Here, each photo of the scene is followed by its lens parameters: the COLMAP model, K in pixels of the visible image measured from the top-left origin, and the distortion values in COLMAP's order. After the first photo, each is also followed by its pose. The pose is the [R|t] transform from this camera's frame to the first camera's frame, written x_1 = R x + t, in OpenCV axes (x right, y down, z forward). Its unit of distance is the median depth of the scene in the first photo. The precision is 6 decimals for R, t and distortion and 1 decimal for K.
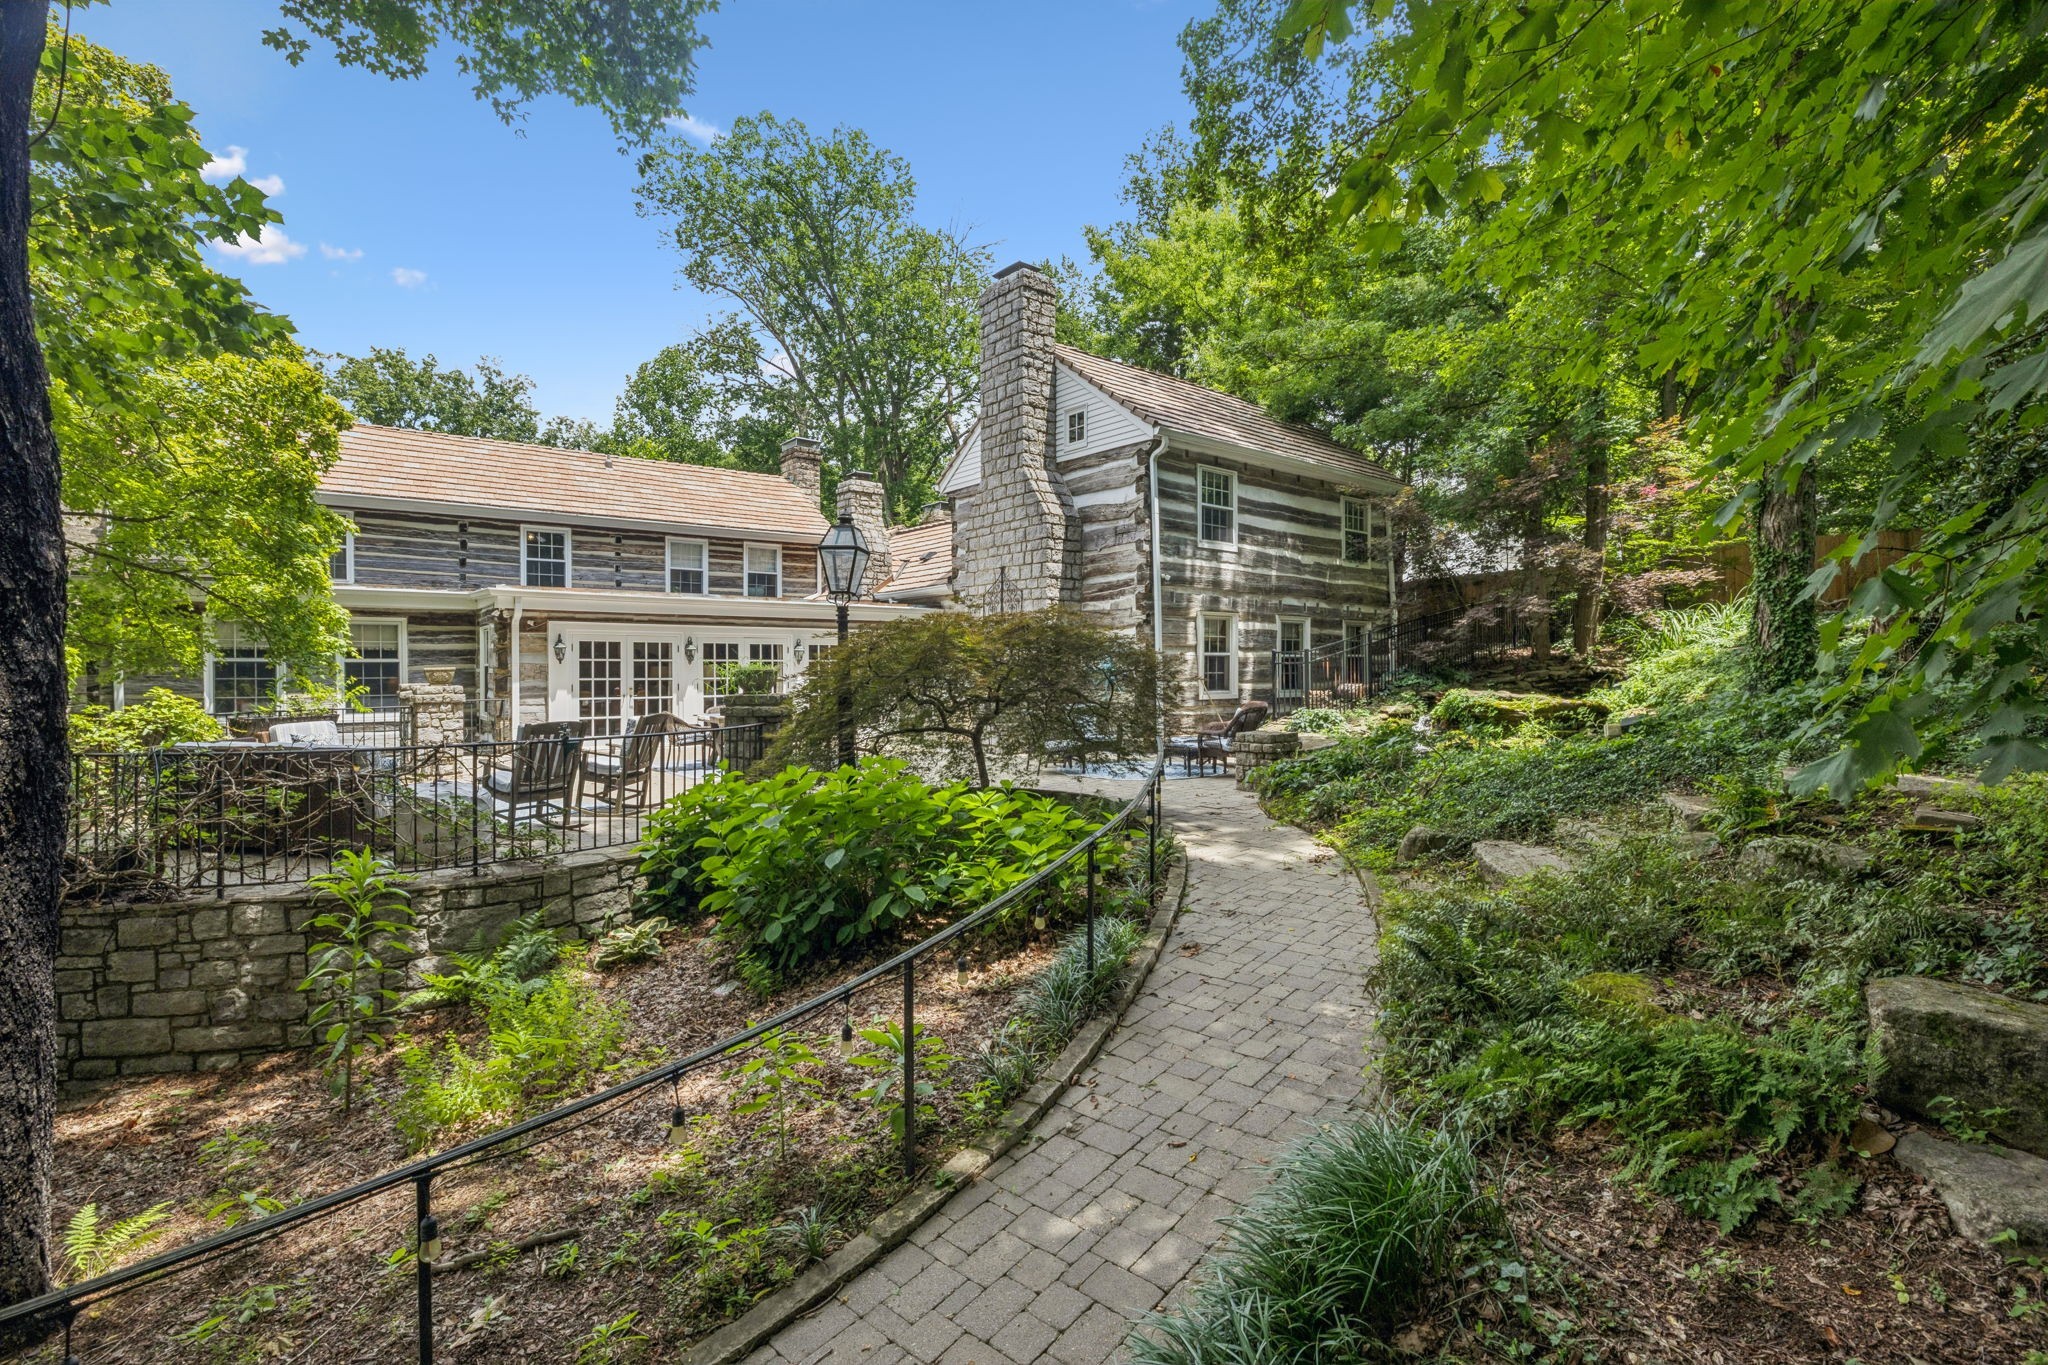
lens RADIAL K [[953.9, 0, 1019.4], [0, 953.9, 675.2], [0, 0, 1]] dist [-0.000836, 0.000017]
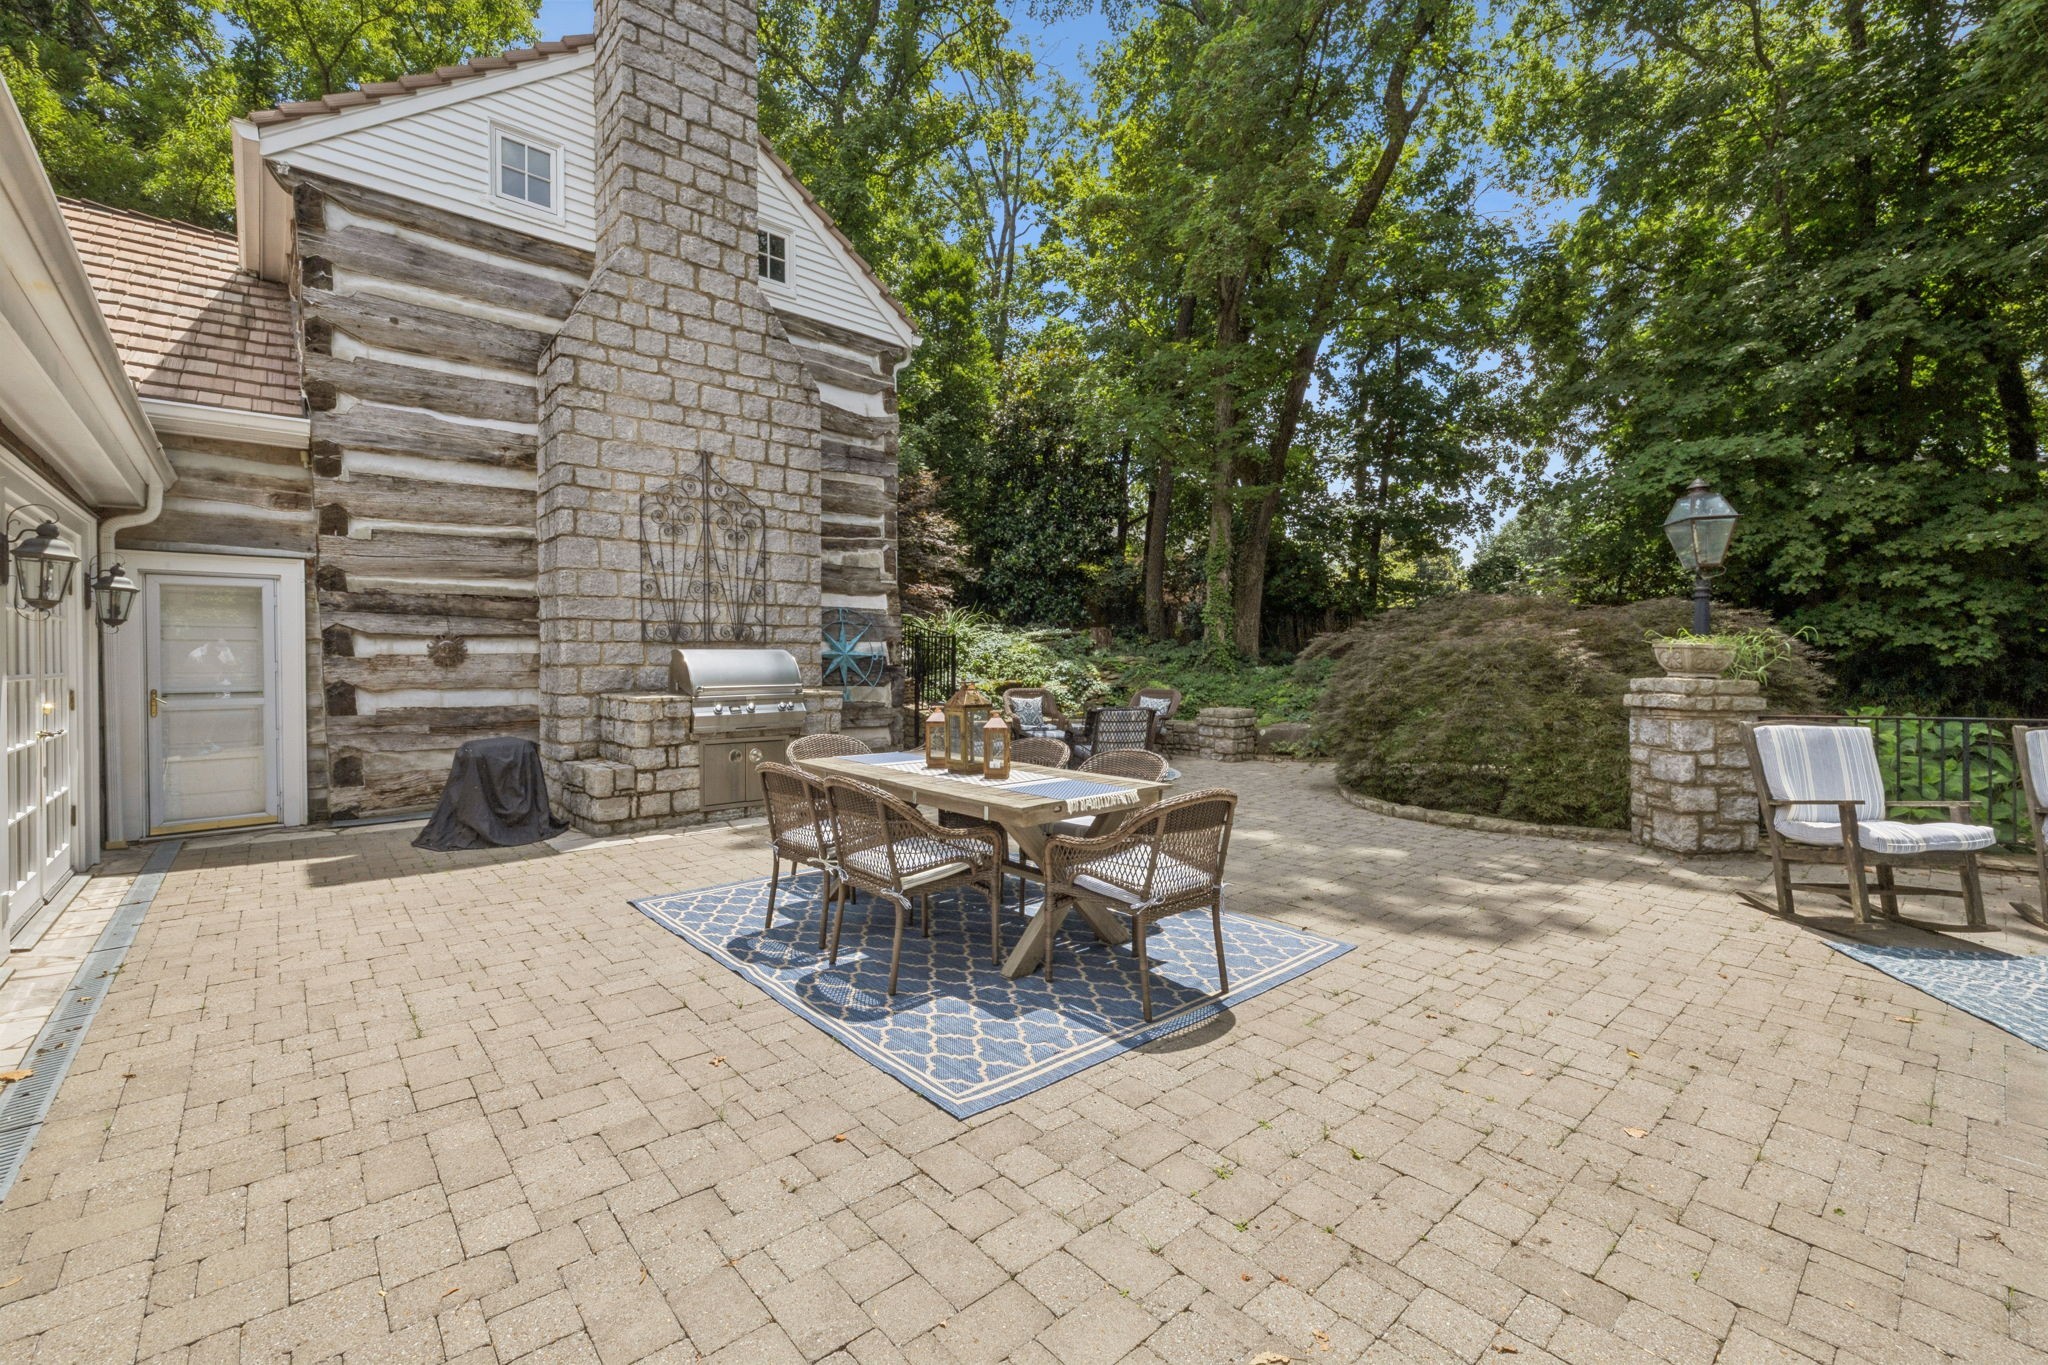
lens RADIAL K [[863.4, 0, 1018.4], [0, 863.4, 671.6], [0, 0, 1]] dist [-0.001798, -0.000379]
pose [[-0.073921, -0.010711, 0.997207, -0.507809], [0.010826, 0.999875, 0.011543, 0.001081], [-0.997205, 0.011649, -0.073796, 0.890085]]
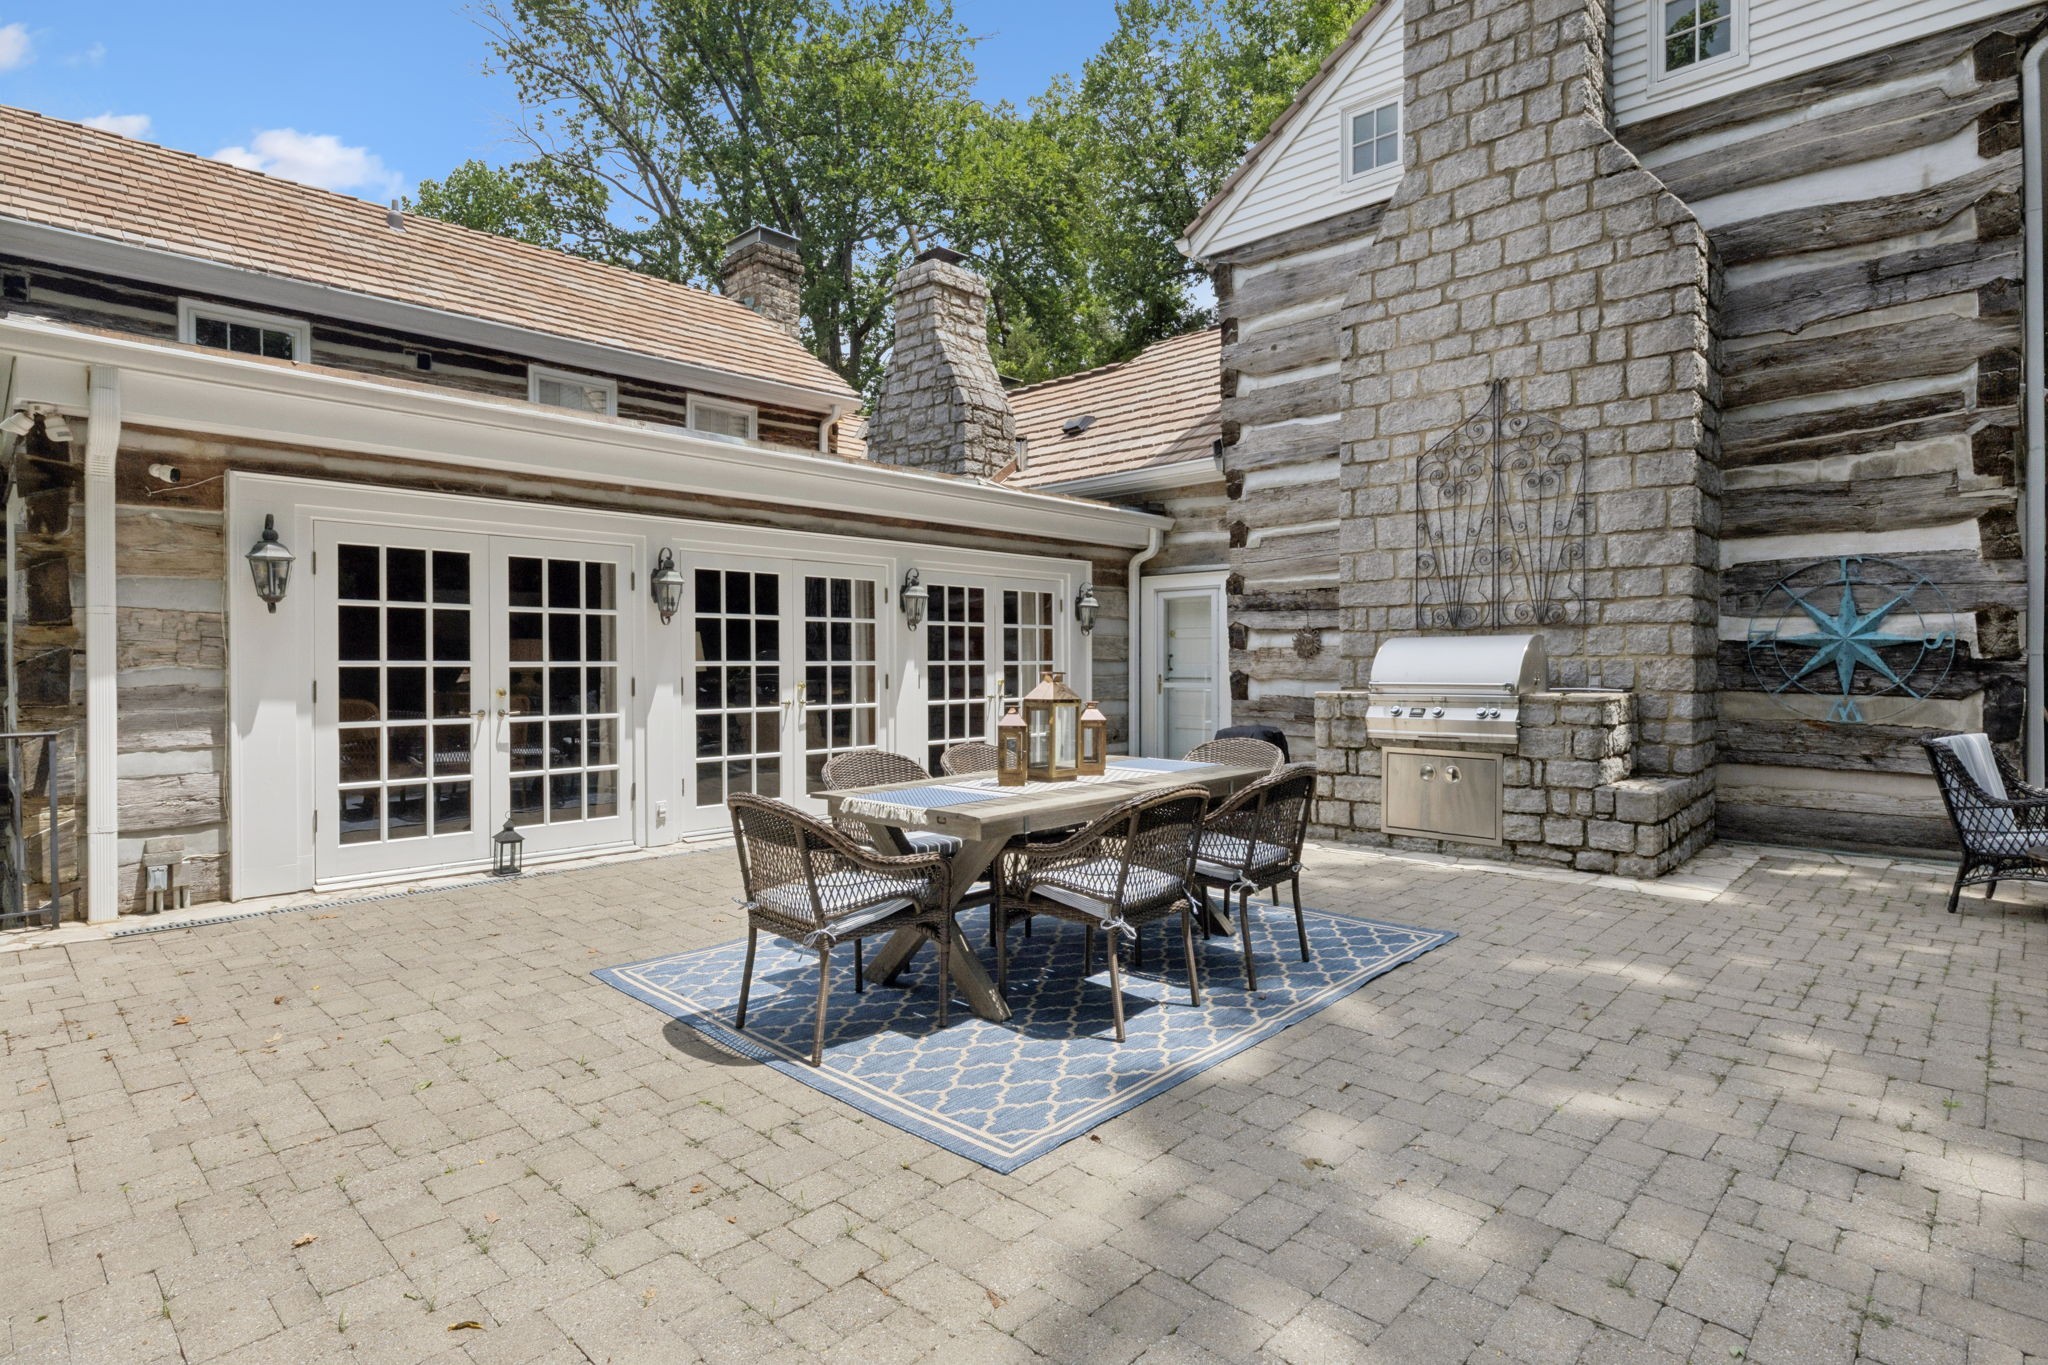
lens RADIAL K [[1065.7, 0, 1024.4], [0, 1065.7, 680.4], [0, 0, 1]] dist [-0.003578, -0.000876]
pose [[0.988638, -0.002630, 0.150291, -0.285303], [0.001269, 0.999957, 0.009151, 0.006712], [-0.150308, -0.008857, 0.988599, 0.607731]]
